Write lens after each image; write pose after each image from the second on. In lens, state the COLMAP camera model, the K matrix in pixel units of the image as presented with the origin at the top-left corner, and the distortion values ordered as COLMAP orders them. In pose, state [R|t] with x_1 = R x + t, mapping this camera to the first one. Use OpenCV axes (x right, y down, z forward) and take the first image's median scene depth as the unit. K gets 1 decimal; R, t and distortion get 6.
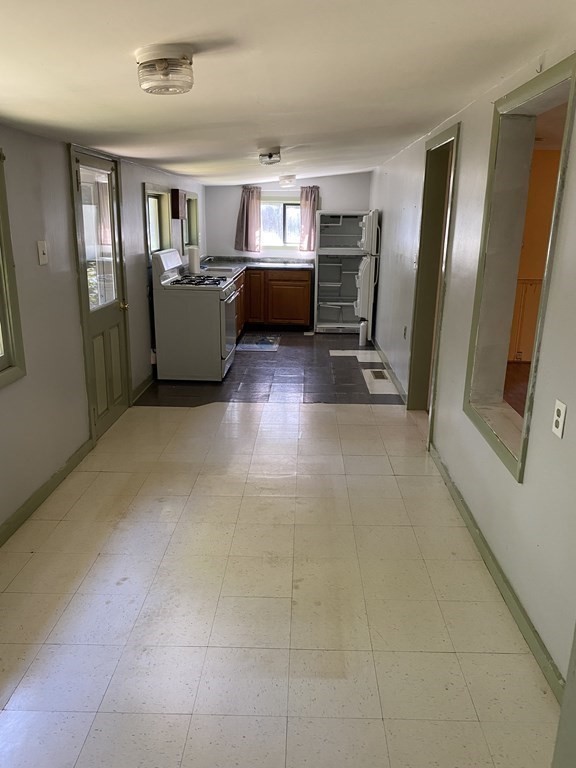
lens RADIAL K [[586.5, 0, 293.4], [0, 586.5, 386.6], [0, 0, 1]] dist [0.122297, -0.222430]
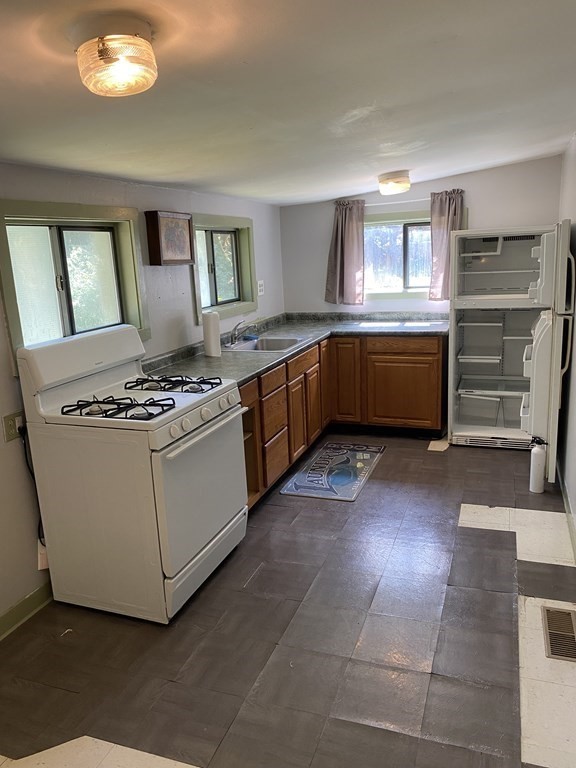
lens RADIAL K [[586.5, 0, 293.4], [0, 586.5, 386.6], [0, 0, 1]] dist [0.122297, -0.222430]
pose [[0.948048, 0.013688, -0.317832, 0.103618], [-0.028257, 0.998748, -0.041271, -0.166899], [0.316869, 0.048108, 0.947249, 0.578941]]
